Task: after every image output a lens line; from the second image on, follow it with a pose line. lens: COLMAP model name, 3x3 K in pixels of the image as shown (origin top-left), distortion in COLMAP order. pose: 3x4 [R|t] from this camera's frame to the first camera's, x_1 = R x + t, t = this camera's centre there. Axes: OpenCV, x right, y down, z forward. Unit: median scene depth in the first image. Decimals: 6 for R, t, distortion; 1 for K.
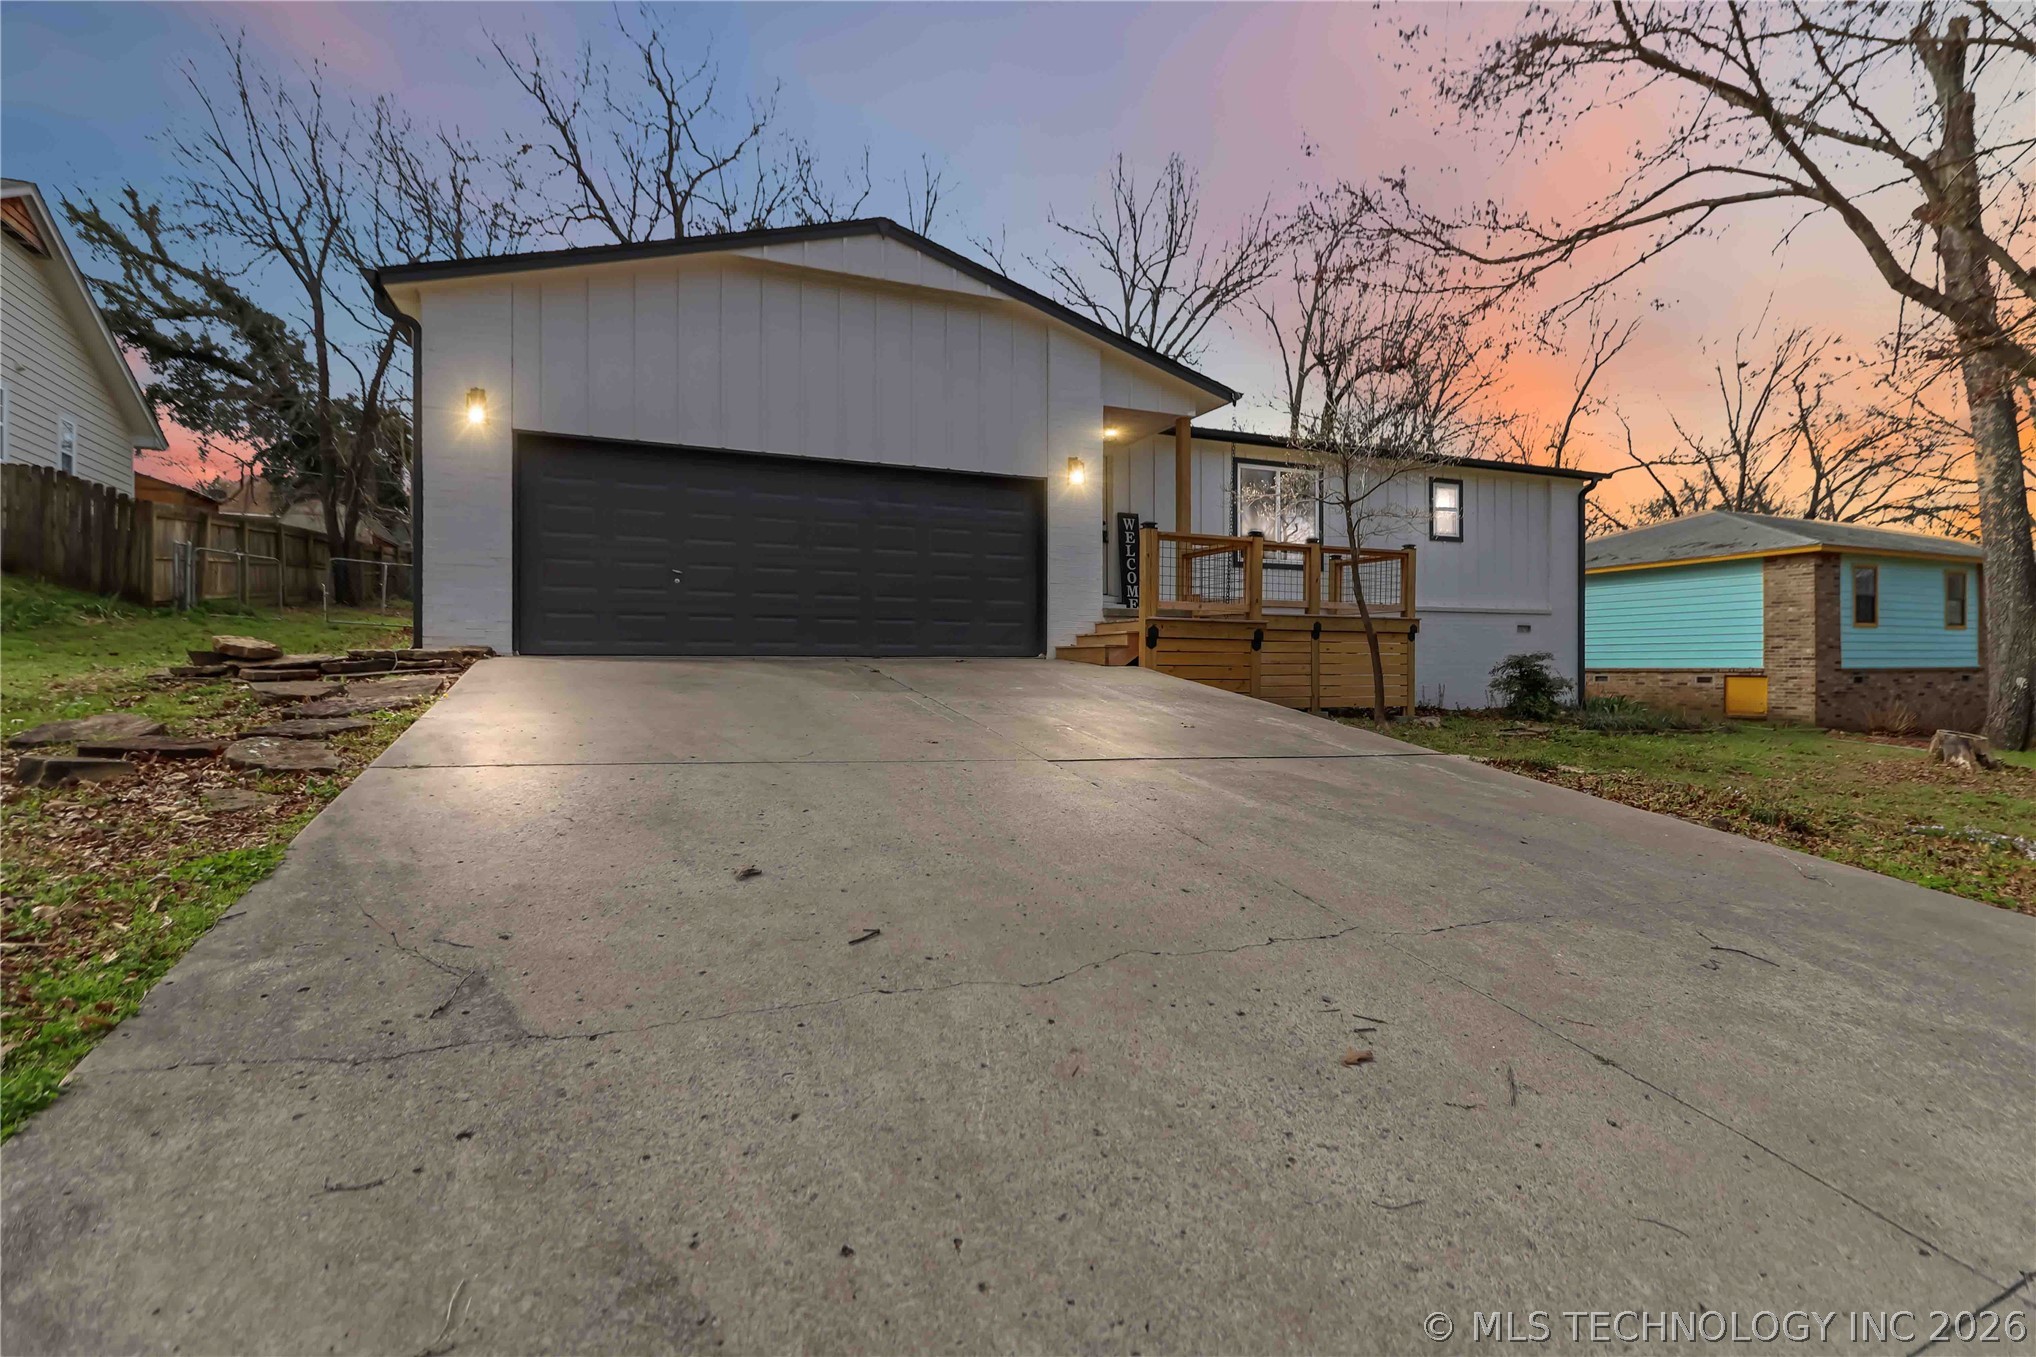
lens RADIAL K [[939.4, 0, 1019.9], [0, 939.4, 670.9], [0, 0, 1]] dist [-0.002629, -0.000311]
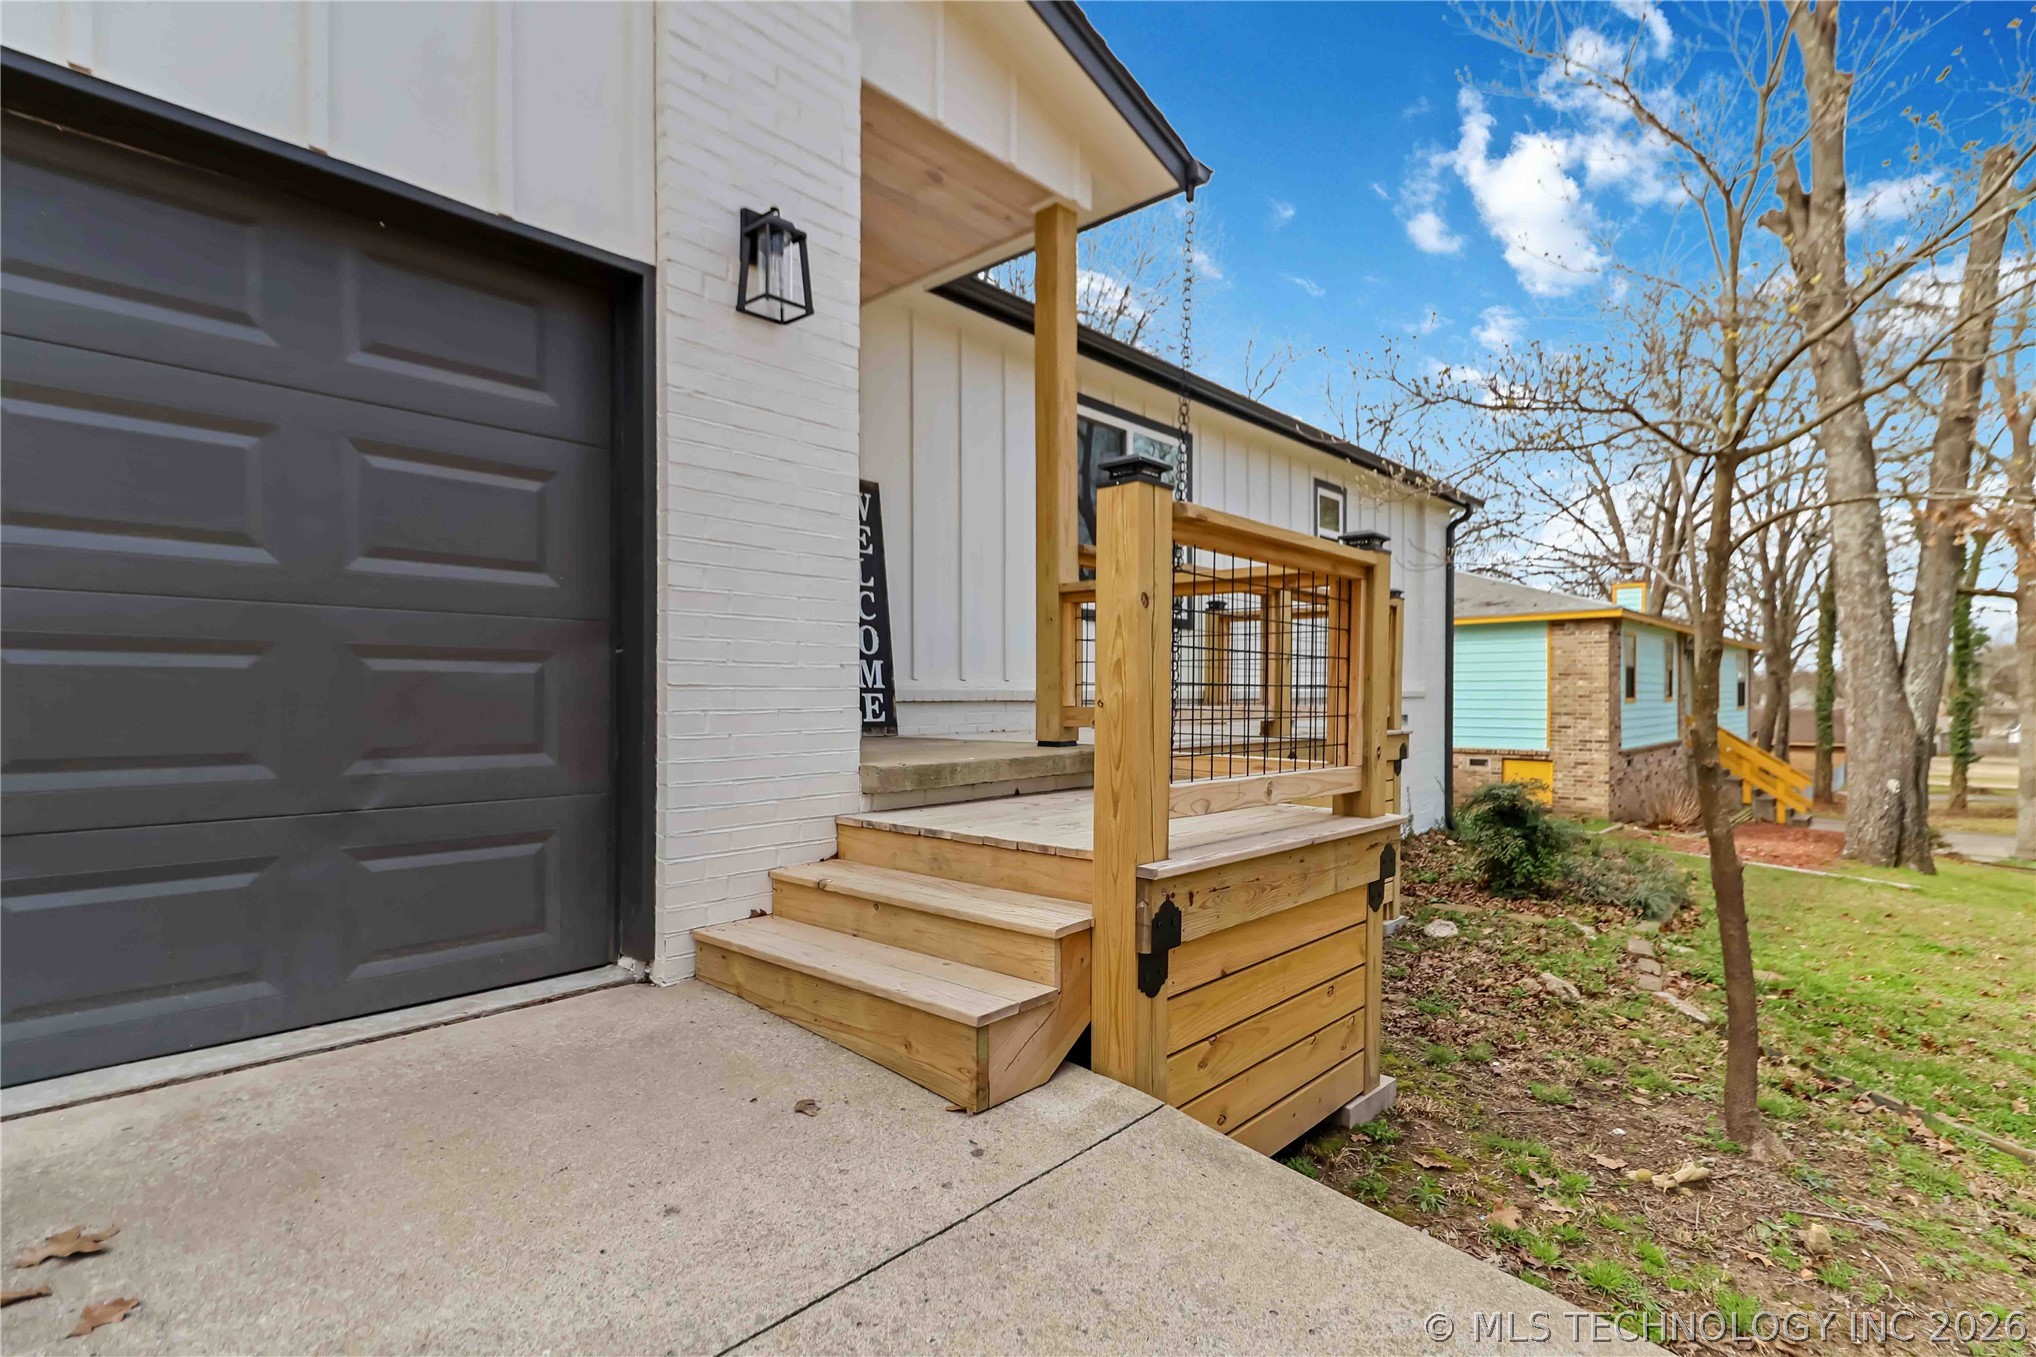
lens RADIAL K [[939.4, 0, 1037.2], [0, 939.4, 690.1], [0, 0, 1]] dist [-0.002629, -0.000311]
pose [[0.898432, -0.001036, 0.439112, 0.008663], [0.004683, 0.999963, -0.007222, -0.068583], [-0.439088, 0.008545, 0.898404, 0.560325]]
